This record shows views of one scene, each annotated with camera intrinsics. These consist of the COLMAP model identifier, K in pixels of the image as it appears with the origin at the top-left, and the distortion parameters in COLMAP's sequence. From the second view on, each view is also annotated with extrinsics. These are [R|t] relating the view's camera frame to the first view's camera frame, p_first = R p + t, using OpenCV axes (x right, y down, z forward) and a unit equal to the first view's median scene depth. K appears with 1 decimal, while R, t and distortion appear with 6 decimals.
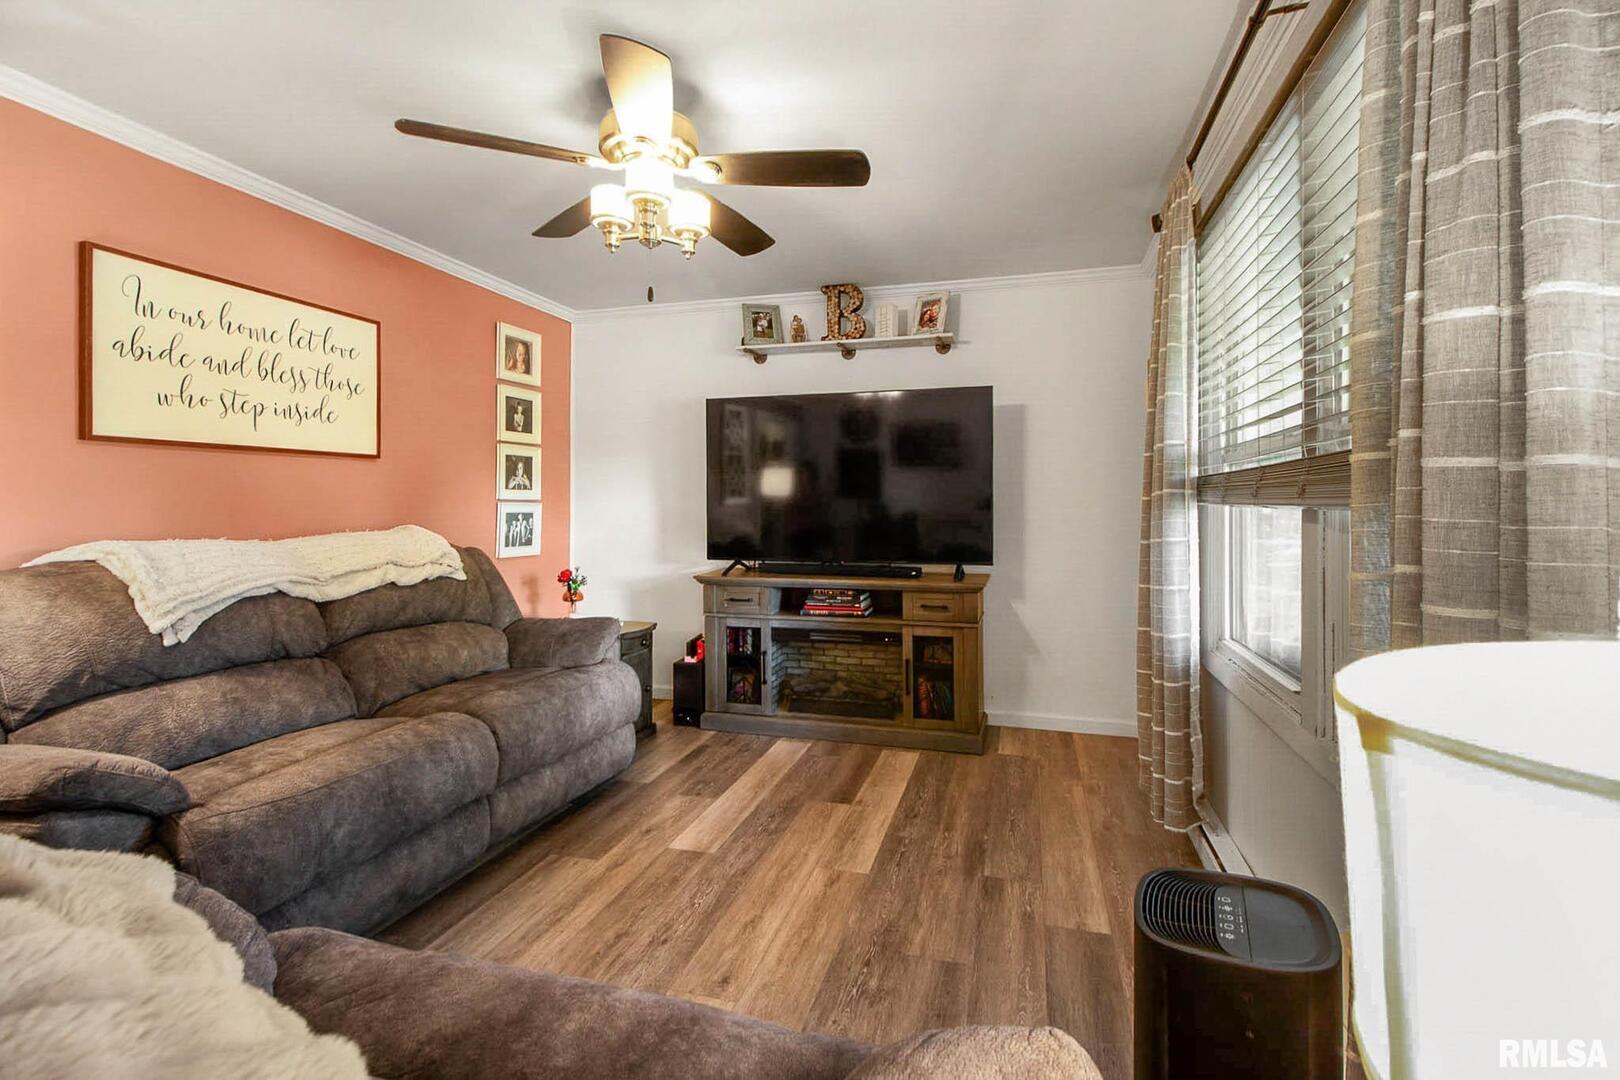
lens RADIAL K [[740.9, 0, 834.2], [0, 740.9, 493.8], [0, 0, 1]] dist [0.003823, 0.000073]
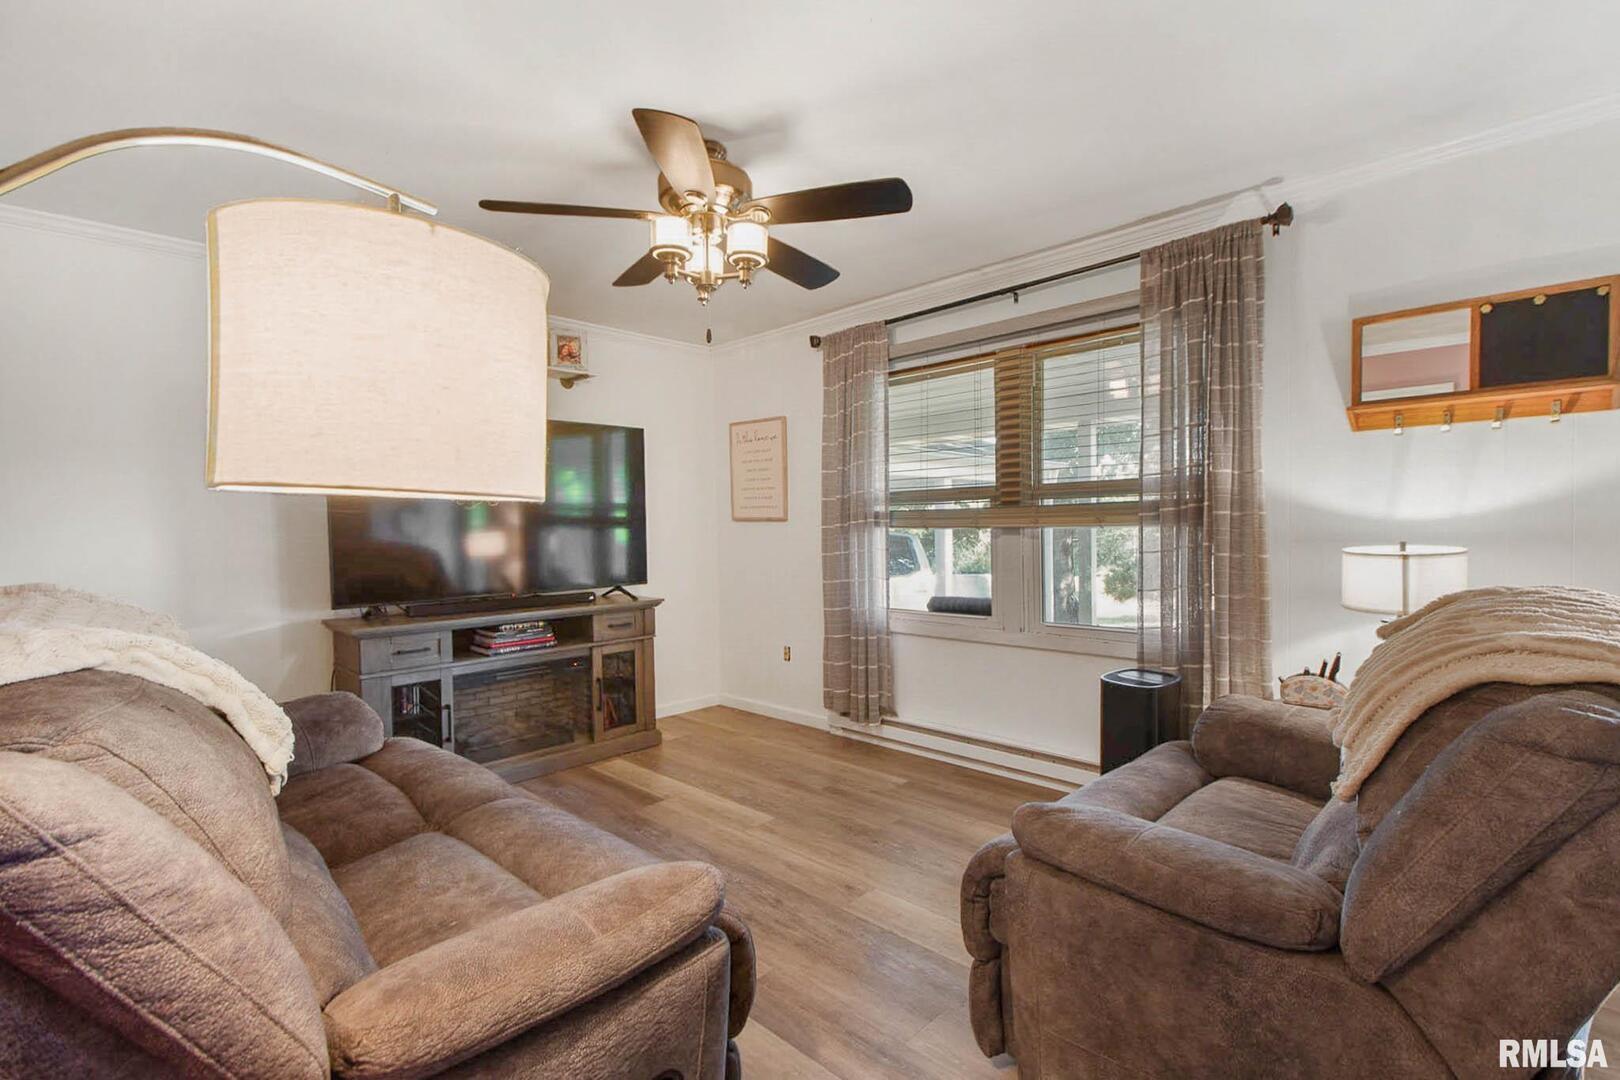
lens RADIAL K [[740.9, 0, 817.8], [0, 740.9, 536.0], [0, 0, 1]] dist [0.003823, 0.000073]
pose [[0.485908, -0.023077, 0.873705, -0.674100], [0.007884, 0.999726, 0.022020, -0.001795], [-0.873975, -0.003811, 0.485957, 0.206296]]
